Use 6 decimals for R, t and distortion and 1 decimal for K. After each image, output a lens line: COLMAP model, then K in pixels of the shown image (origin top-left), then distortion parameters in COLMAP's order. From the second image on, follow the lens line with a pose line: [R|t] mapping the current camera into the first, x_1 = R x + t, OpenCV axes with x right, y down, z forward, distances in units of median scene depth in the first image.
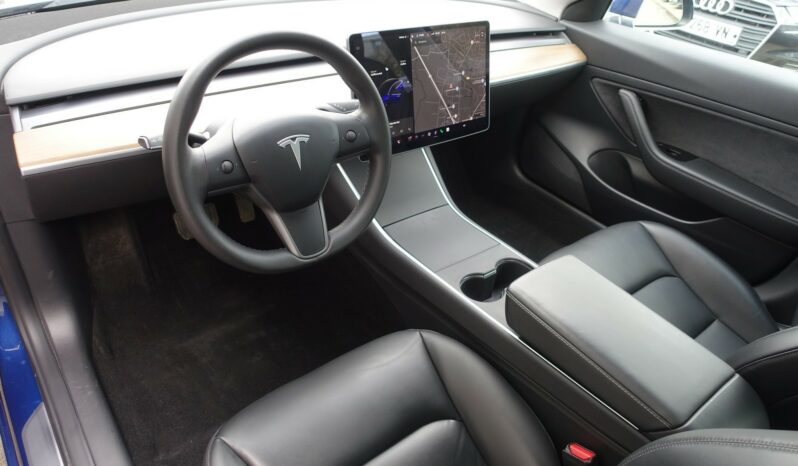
lens RADIAL K [[549.3, 0, 396.9], [0, 549.3, 232.3], [0, 0, 1]] dist [-0.005878, -0.000497]
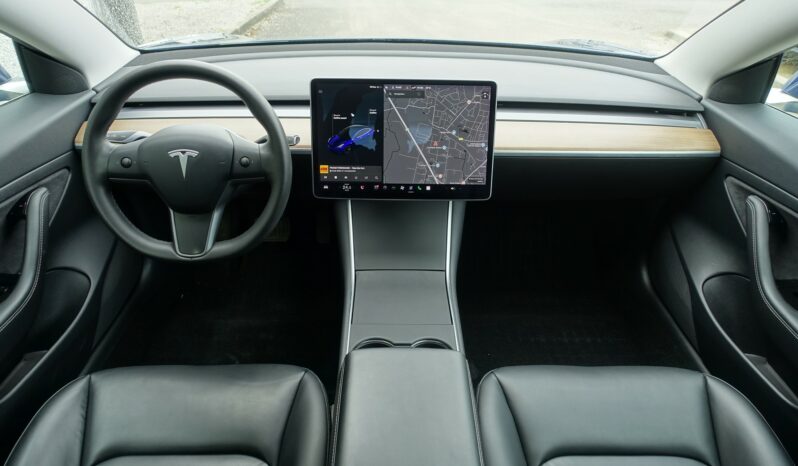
lens RADIAL K [[549.3, 0, 398.1], [0, 549.3, 232.8], [0, 0, 1]] dist [-0.005878, -0.000497]
pose [[0.791723, 0.232275, -0.564999, 0.615153], [-0.294350, 0.955495, -0.019657, -0.081087], [0.535288, 0.181871, 0.824858, 0.209386]]
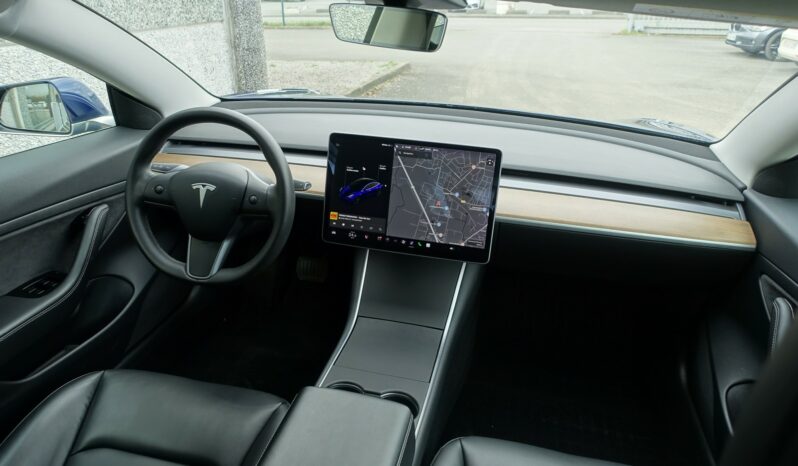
lens RADIAL K [[549.3, 0, 396.5], [0, 549.3, 230.4], [0, 0, 1]] dist [-0.005878, -0.000497]
pose [[0.624386, 0.252131, -0.739305, 0.784303], [-0.424109, 0.904241, -0.049804, -0.141215], [0.655952, 0.344643, 0.671527, 0.306465]]
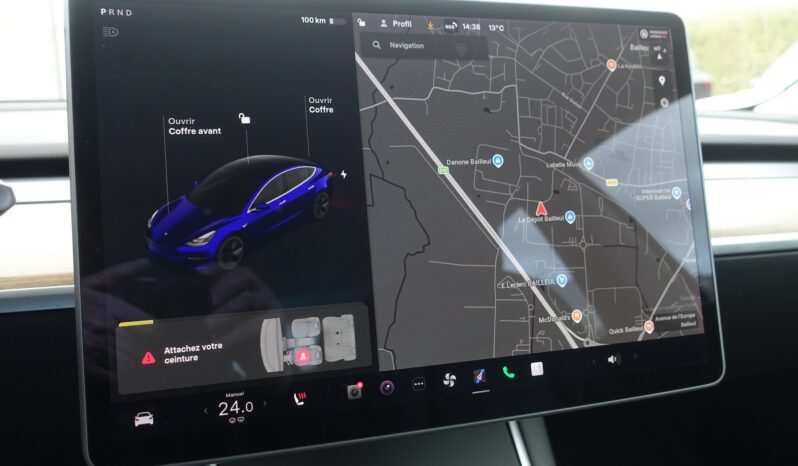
lens RADIAL K [[698.9, 0, 404.5], [0, 698.9, 234.6], [0, 0, 1]] dist [-0.001964, 0.017444]
pose [[0.933230, -0.040187, -0.357025, 0.158019], [-0.118467, 0.903730, -0.411385, -0.102239], [0.339186, 0.426212, 0.838627, 0.684249]]
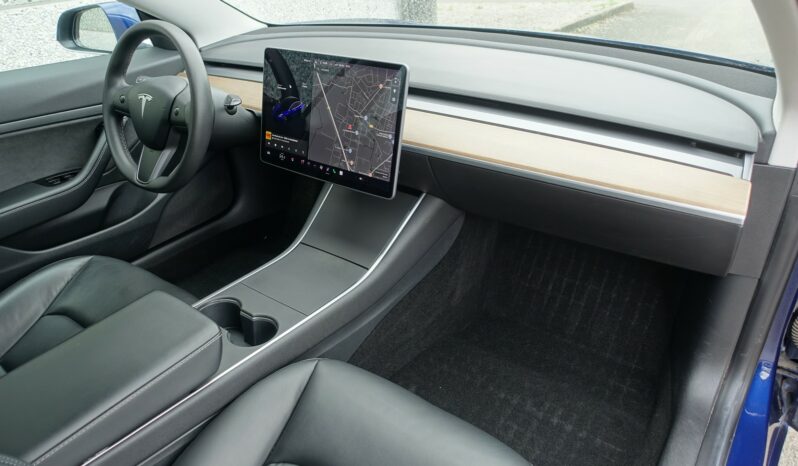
lens RADIAL K [[549.3, 0, 397.9], [0, 549.3, 228.2], [0, 0, 1]] dist [-0.005878, -0.000497]
pose [[0.254663, 0.371391, -0.892869, 0.962891], [-0.495320, 0.843092, 0.209412, -0.350391], [0.830545, 0.388927, 0.398662, 0.769699]]
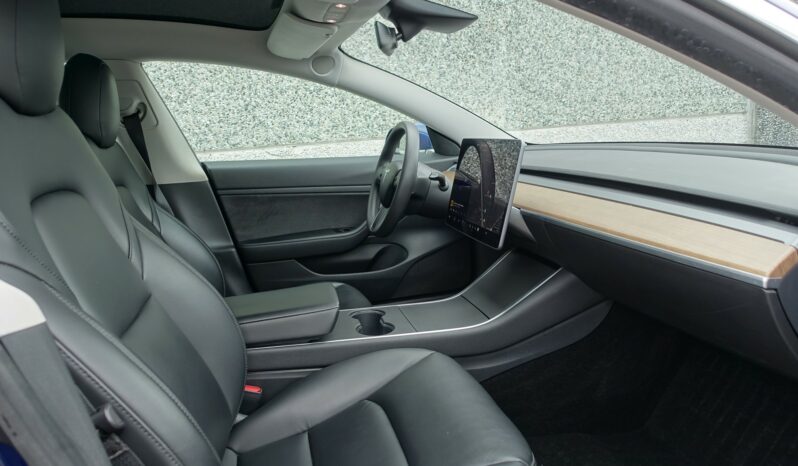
lens RADIAL K [[549.3, 0, 399.2], [0, 549.3, 232.2], [0, 0, 1]] dist [-0.005878, -0.000497]
pose [[-0.418679, 0.098969, -0.902725, 1.156214], [-0.504177, 0.801445, 0.321700, -0.460583], [0.755323, 0.589823, -0.285650, 1.216715]]
